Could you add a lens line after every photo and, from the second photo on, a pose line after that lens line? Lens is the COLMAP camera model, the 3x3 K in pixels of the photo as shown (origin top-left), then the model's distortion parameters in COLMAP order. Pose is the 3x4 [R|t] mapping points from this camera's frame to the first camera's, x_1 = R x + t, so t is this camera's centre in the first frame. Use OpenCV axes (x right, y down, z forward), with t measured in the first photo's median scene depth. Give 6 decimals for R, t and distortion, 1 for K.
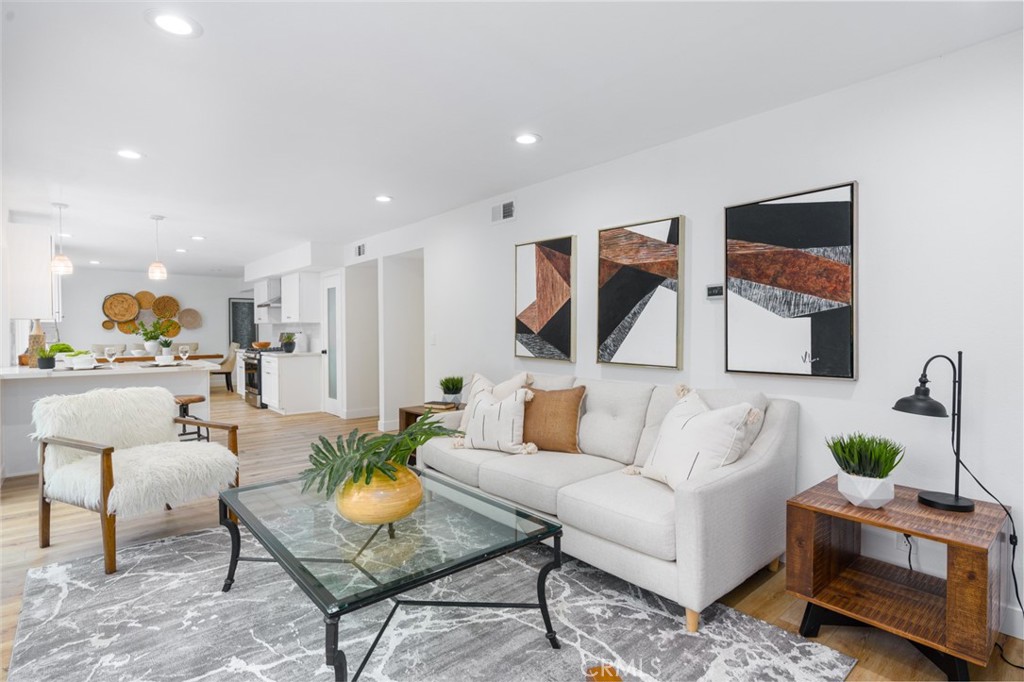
lens RADIAL K [[512.8, 0, 512.0], [0, 512.8, 341.0], [0, 0, 1]] dist [-0.026804, 0.000144]
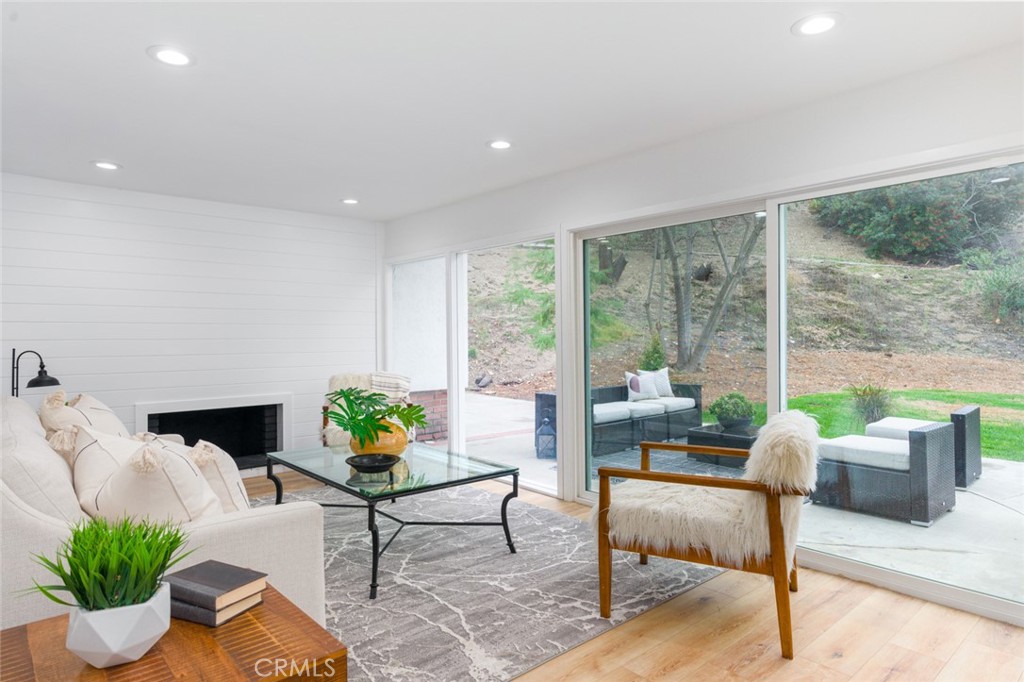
lens RADIAL K [[600.3, 0, 512.0], [0, 600.3, 341.0], [0, 0, 1]] dist [0.001856, 0.001303]
pose [[-0.999942, 0.003623, -0.010185, -0.346314], [0.003360, 0.999664, 0.025688, -0.024132], [0.010275, 0.025652, -0.999618, 1.511000]]
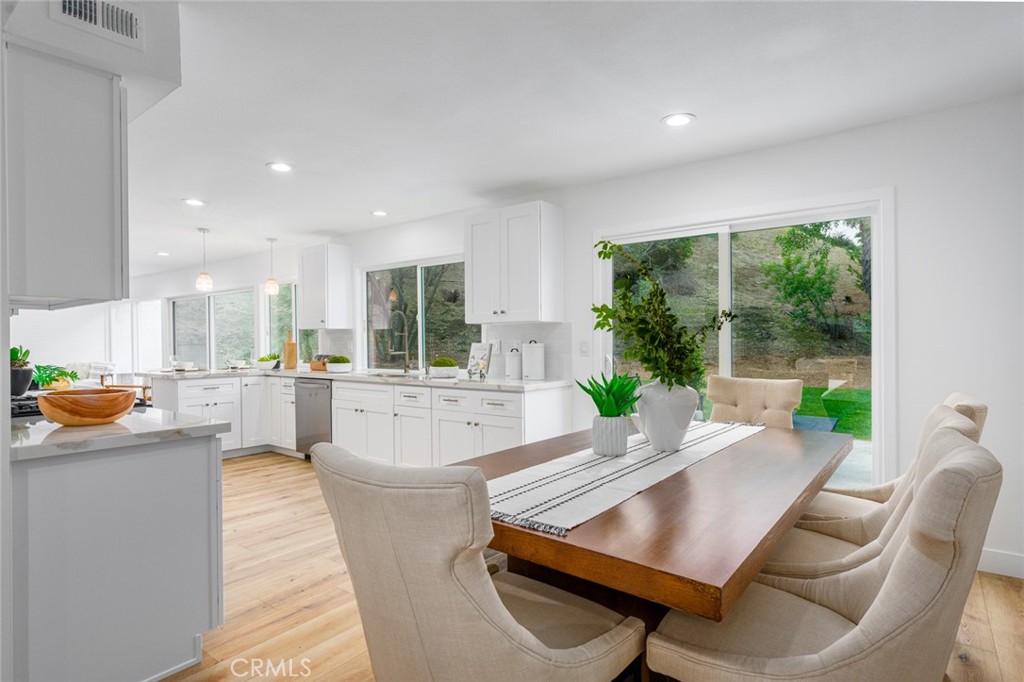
lens RADIAL K [[542.0, 0, 512.0], [0, 542.0, 341.0], [0, 0, 1]] dist [0.001465, 0.000214]
pose [[-0.978086, 0.005233, -0.208135, -1.471919], [0.001529, 0.999838, 0.017952, -0.053873], [0.208196, 0.017241, -0.977935, 3.041624]]
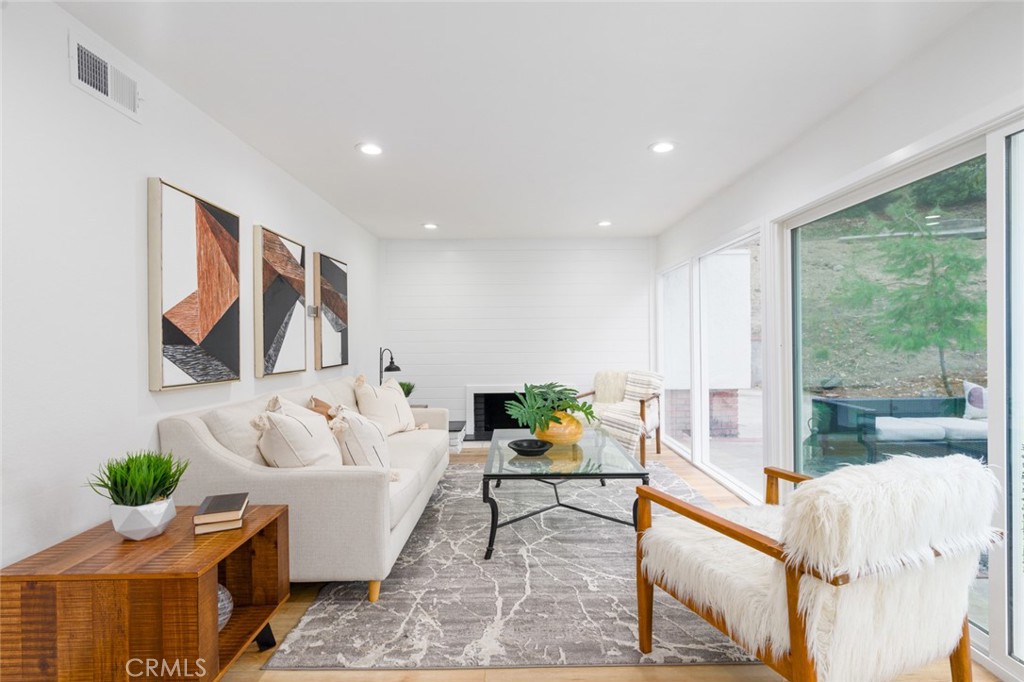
lens RADIAL K [[500.3, 0, 515.3], [0, 500.3, 345.9], [0, 0, 1]] dist [-0.011380, 0.000876]
pose [[-0.761472, -0.002999, 0.648191, -0.685554], [0.019776, 0.999416, 0.027857, -0.023661], [-0.647896, 0.034031, -0.760968, 1.305324]]
